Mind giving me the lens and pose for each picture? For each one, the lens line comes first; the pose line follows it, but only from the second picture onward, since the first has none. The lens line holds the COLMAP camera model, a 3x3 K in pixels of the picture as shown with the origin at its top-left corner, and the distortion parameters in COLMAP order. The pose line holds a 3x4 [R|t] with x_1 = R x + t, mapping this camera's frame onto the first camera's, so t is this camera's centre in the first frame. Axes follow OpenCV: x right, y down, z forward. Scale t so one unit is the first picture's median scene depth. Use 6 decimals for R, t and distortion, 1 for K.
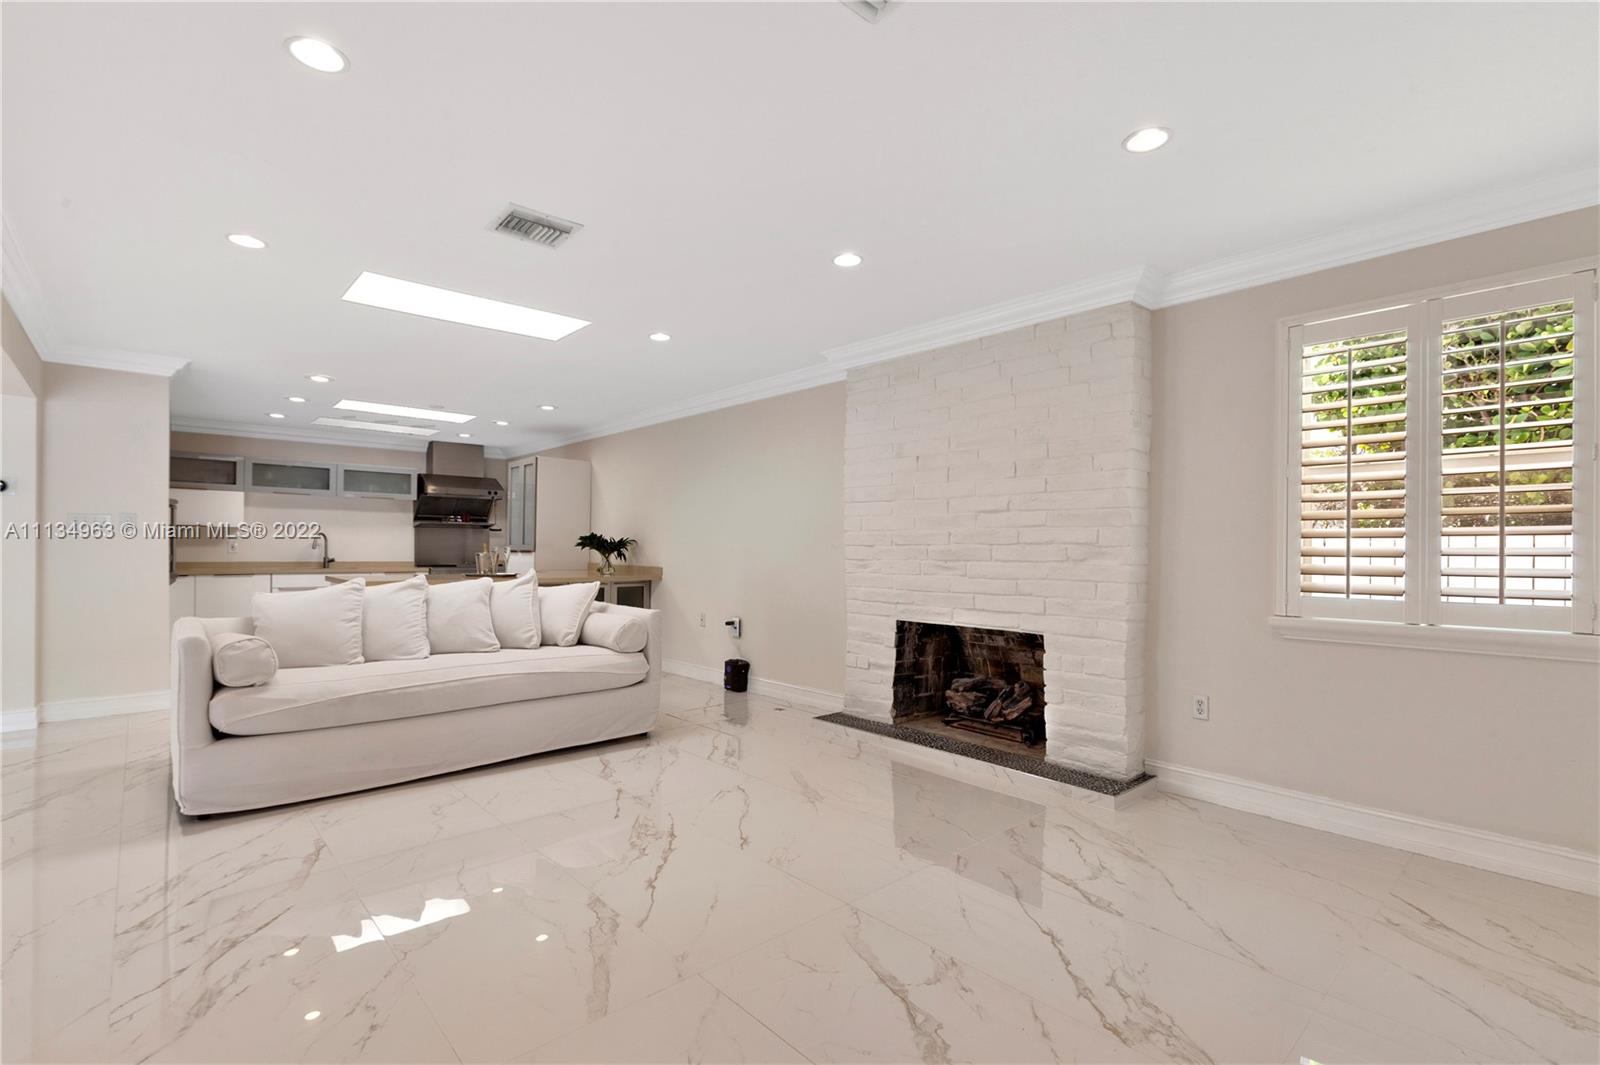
lens RADIAL K [[734.8, 0, 799.8], [0, 734.8, 545.3], [0, 0, 1]] dist [0.000528, 0.001143]
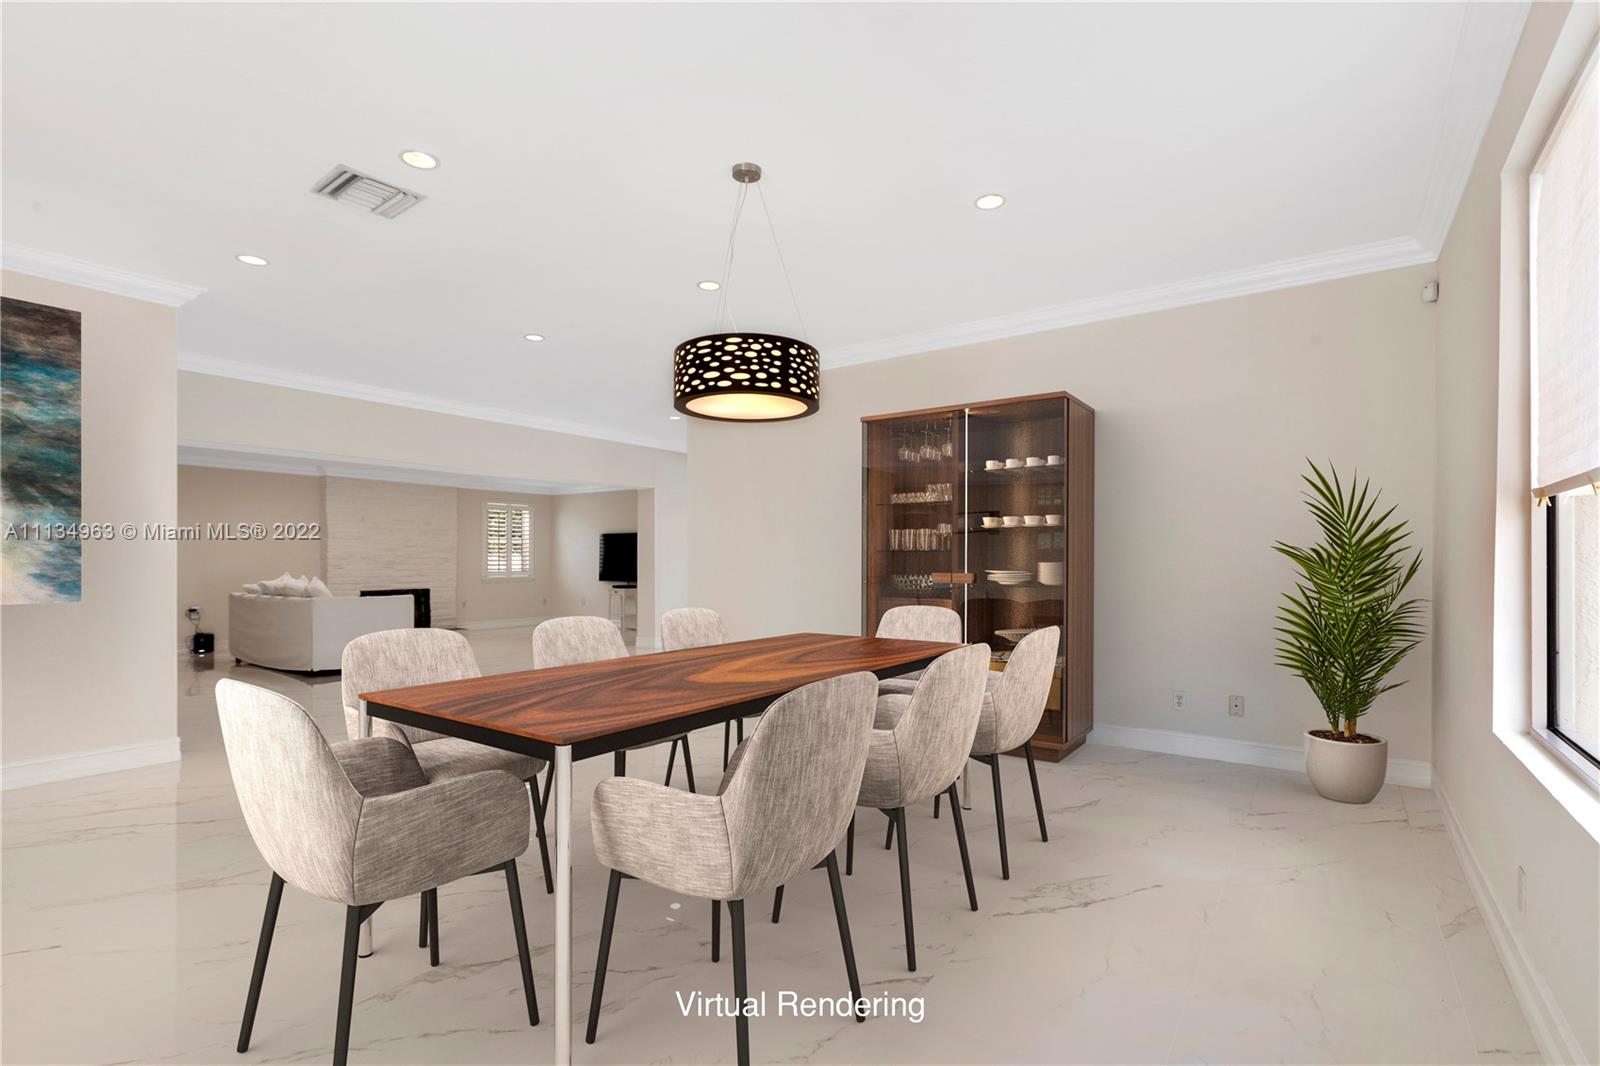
lens RADIAL K [[734.8, 0, 800.5], [0, 734.8, 556.0], [0, 0, 1]] dist [0.000528, 0.001143]
pose [[-0.231399, 0.000255, 0.972859, -1.218260], [-0.000986, 0.999999, -0.000497, -0.004084], [-0.972859, -0.001074, -0.231398, 0.094406]]
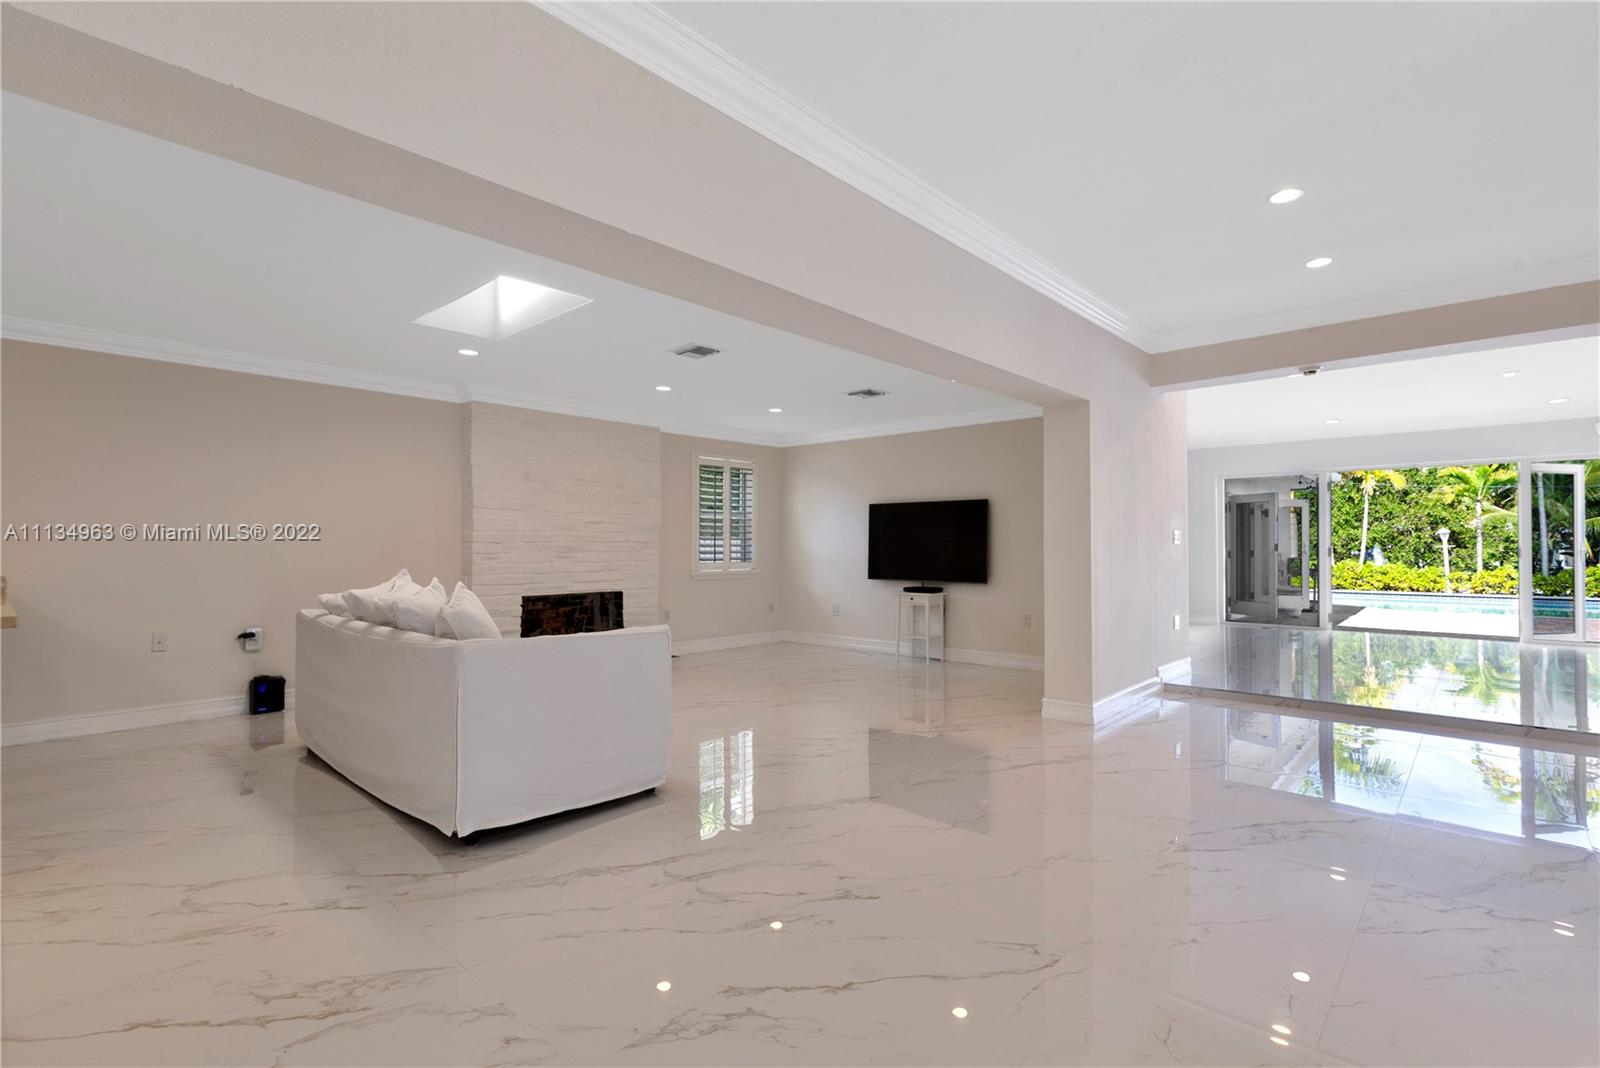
lens RADIAL K [[734.8, 0, 801.2], [0, 734.8, 543.9], [0, 0, 1]] dist [0.000528, 0.001143]
pose [[-0.100269, -0.002336, 0.994958, -0.651829], [-0.004091, 0.999990, 0.001936, -0.000833], [-0.994952, -0.003876, -0.100278, 0.308000]]
